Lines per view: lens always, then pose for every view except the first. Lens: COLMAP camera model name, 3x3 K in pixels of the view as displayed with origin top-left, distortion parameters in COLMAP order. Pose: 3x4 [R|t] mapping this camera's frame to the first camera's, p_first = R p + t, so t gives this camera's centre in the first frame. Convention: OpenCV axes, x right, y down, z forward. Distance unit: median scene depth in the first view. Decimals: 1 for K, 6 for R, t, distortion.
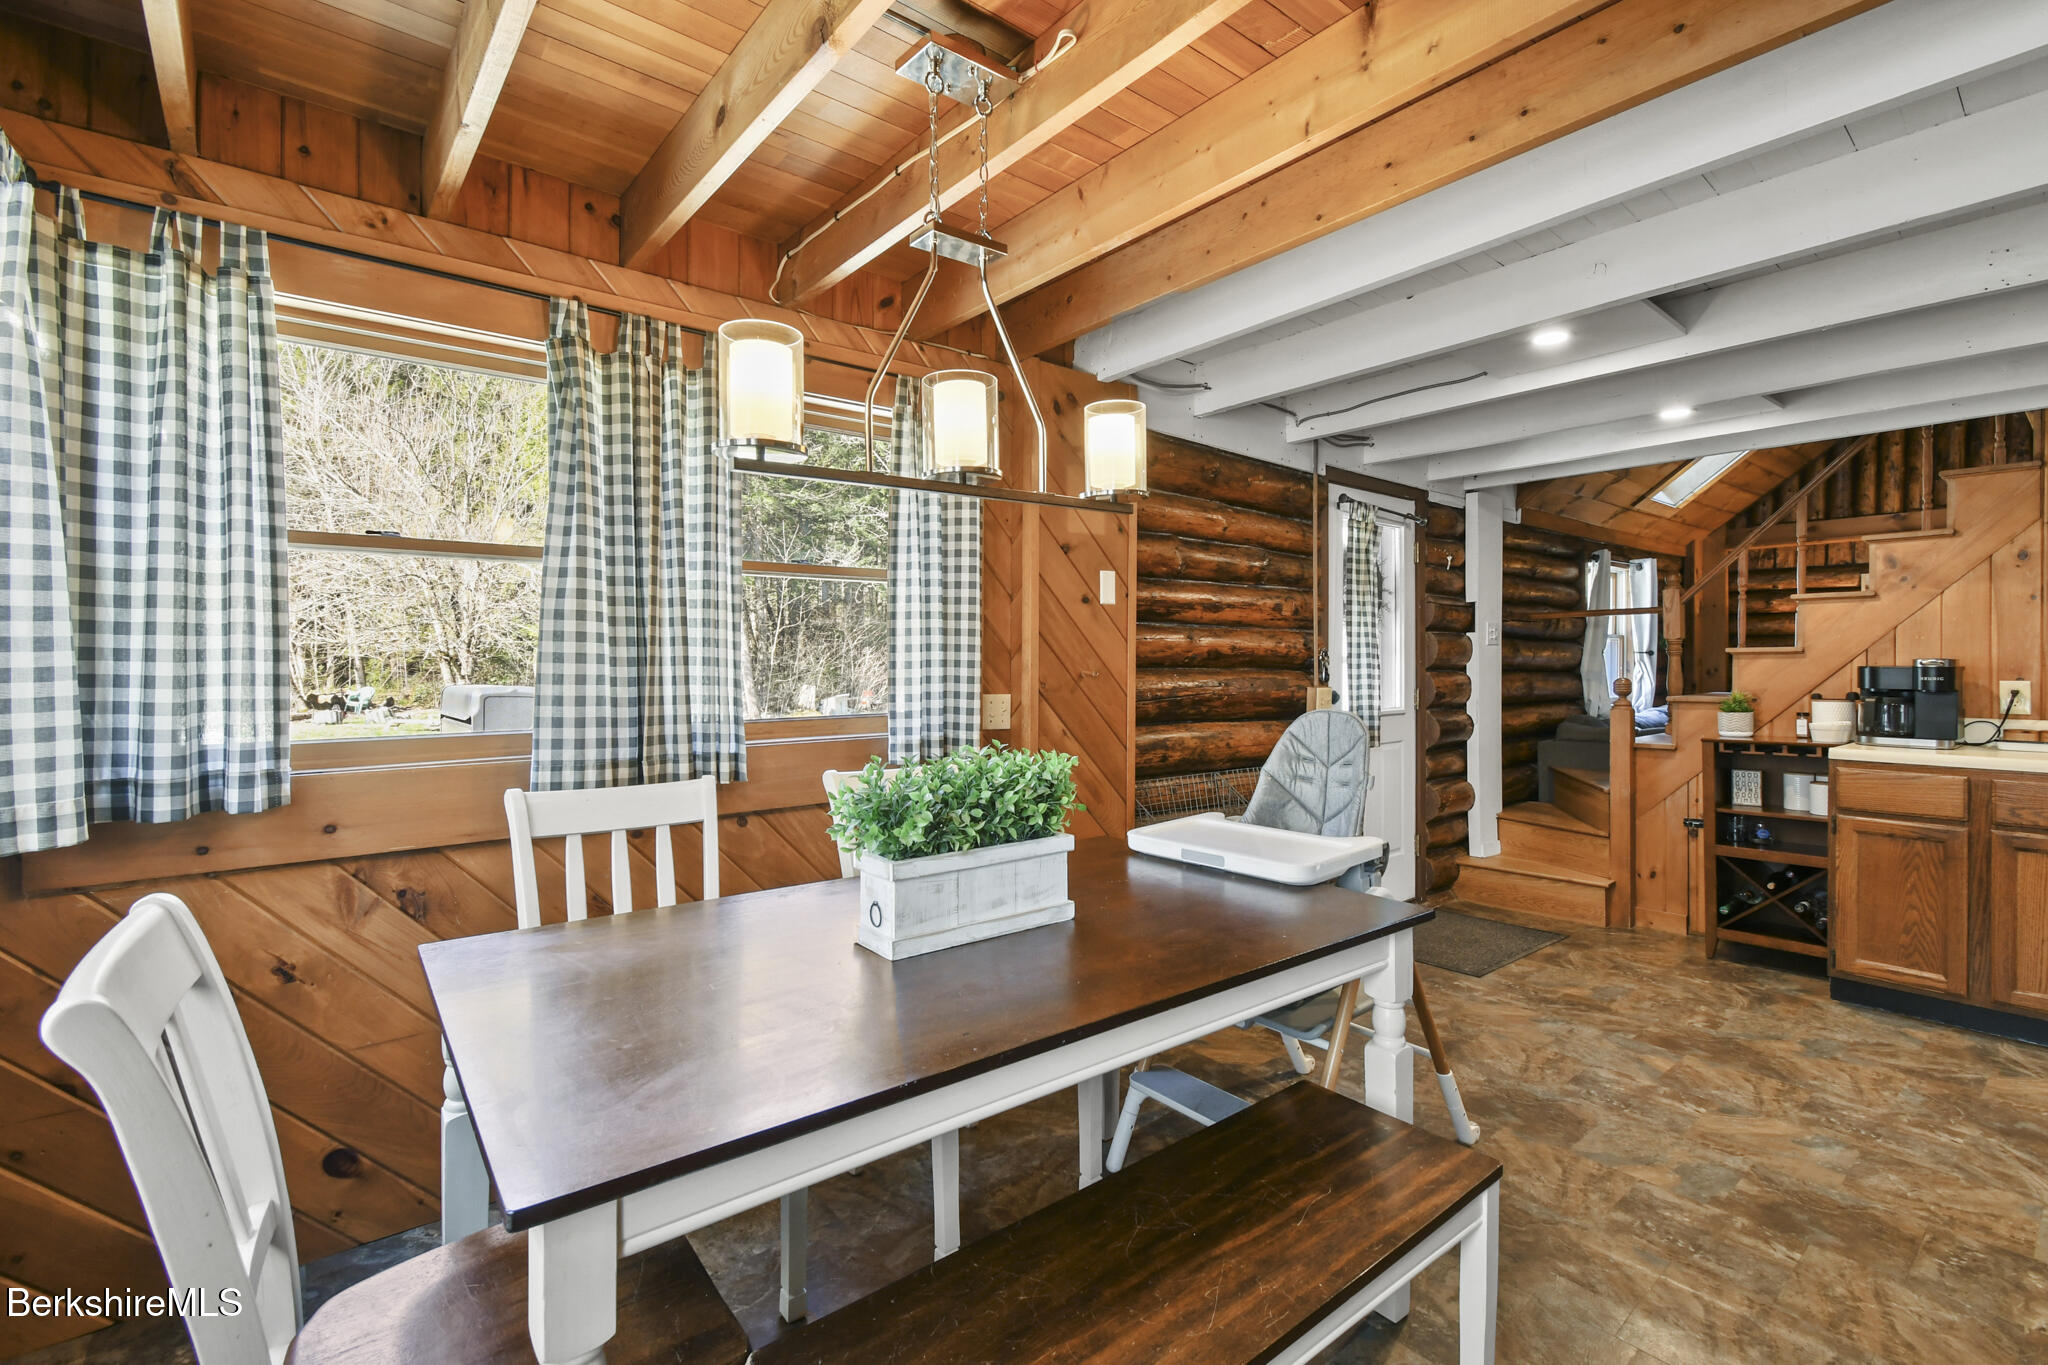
lens RADIAL K [[911.0, 0, 1022.4], [0, 911.0, 667.2], [0, 0, 1]] dist [0.003517, -0.001477]
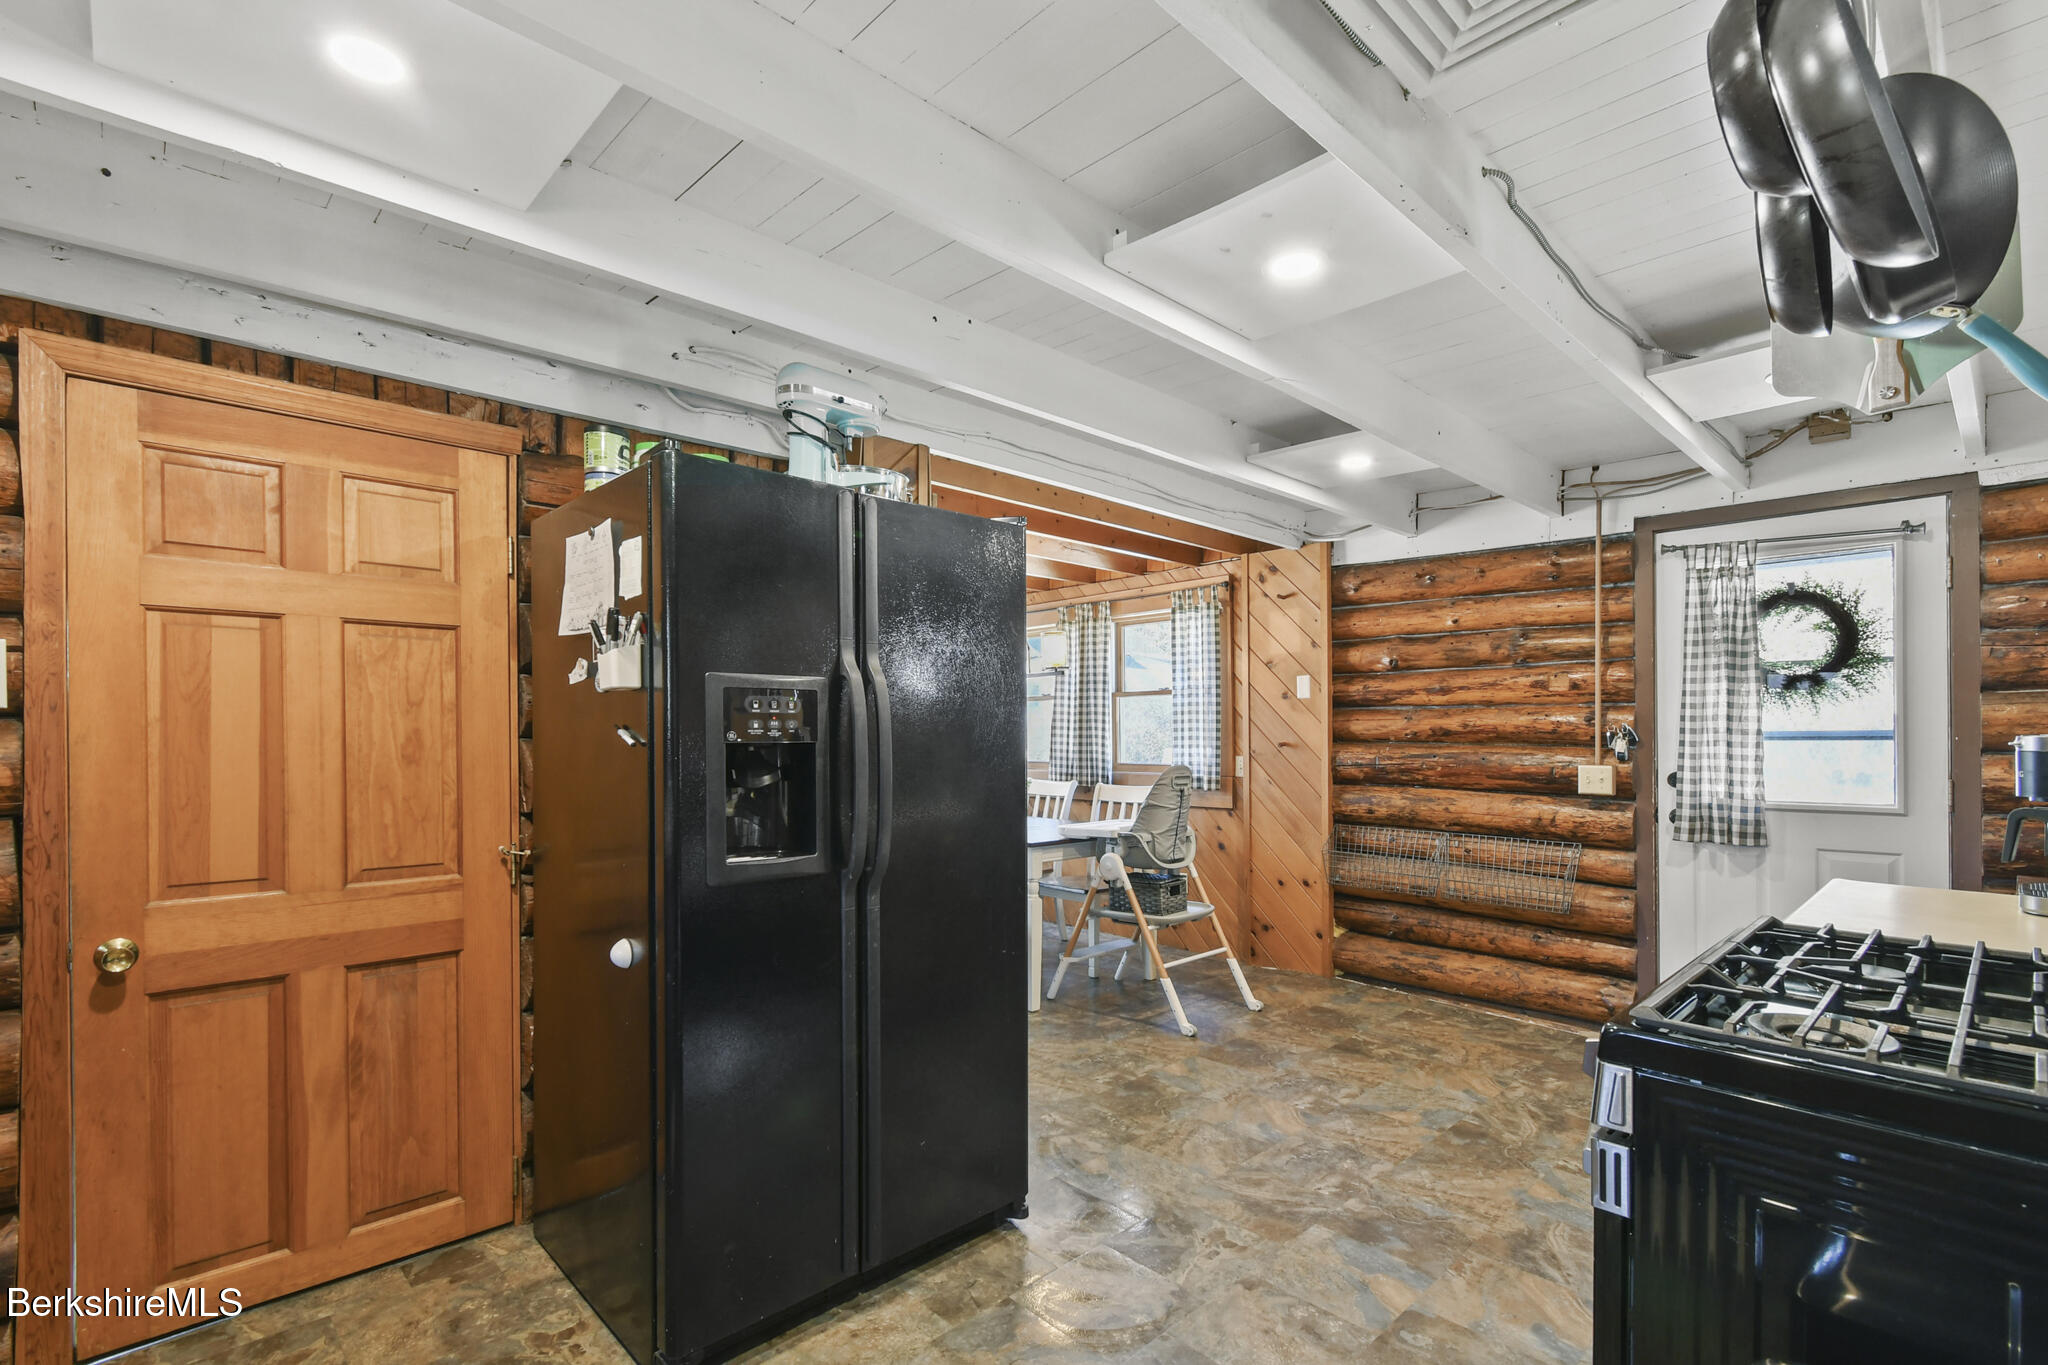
lens RADIAL K [[911.0, 0, 1047.1], [0, 911.0, 760.8], [0, 0, 1]] dist [0.003517, -0.001477]
pose [[0.116061, 0.027164, -0.992871, 1.514115], [-0.007624, 0.999621, 0.026458, -0.003550], [0.993213, 0.004499, 0.116224, 0.417403]]
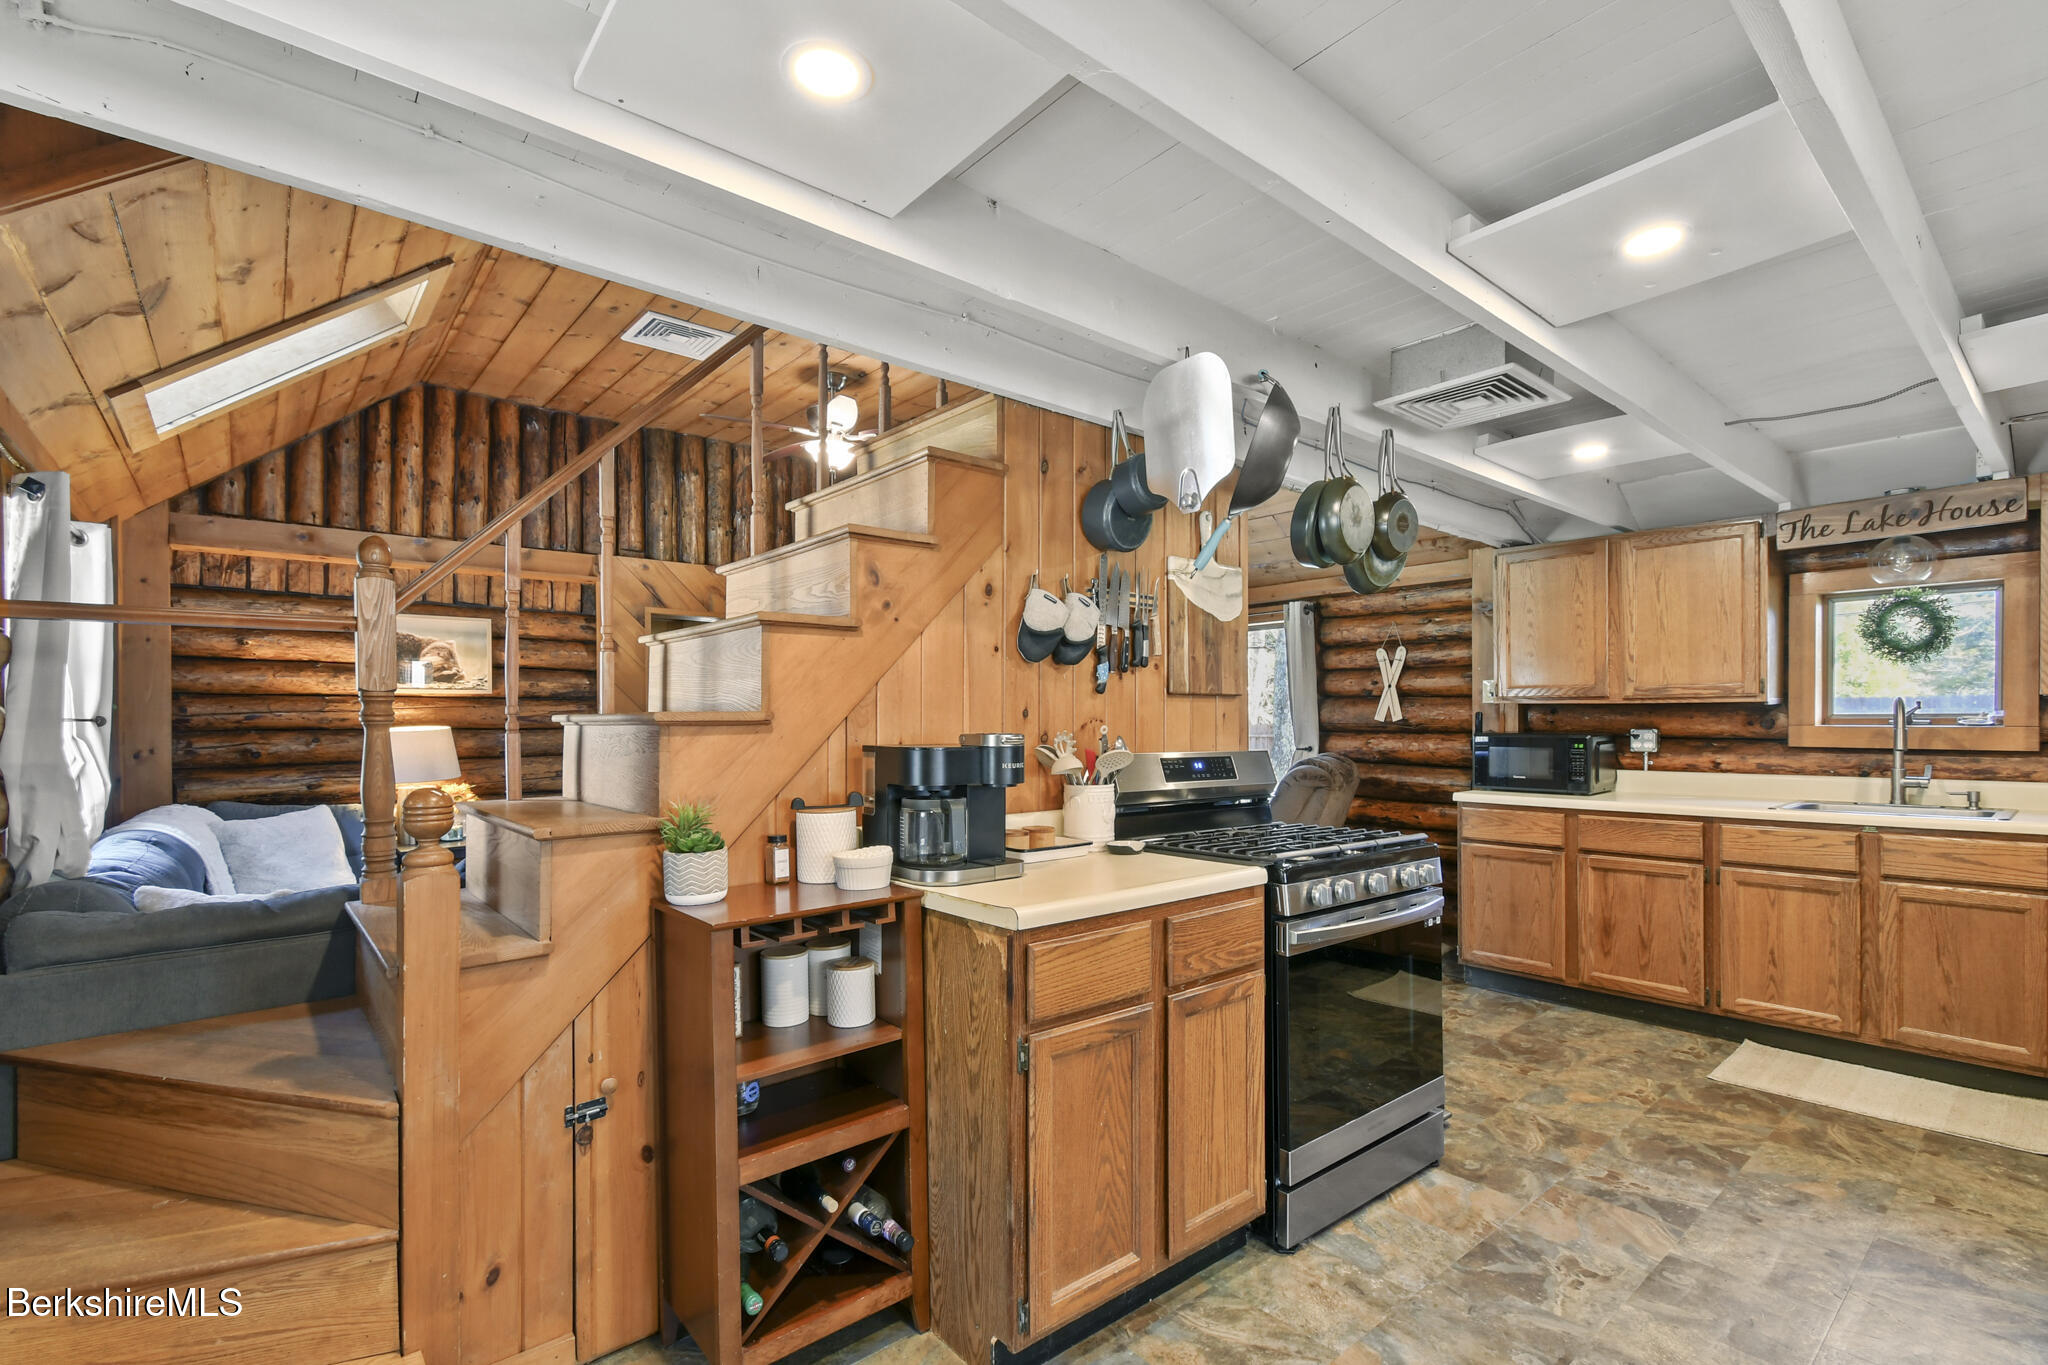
lens RADIAL K [[911.0, 0, 1028.0], [0, 911.0, 724.5], [0, 0, 1]] dist [0.003517, -0.001477]
pose [[-0.023503, -0.000949, 0.999723, 0.386786], [0.012157, 0.999925, 0.001235, -0.016920], [-0.999650, 0.012182, -0.023490, 1.045365]]
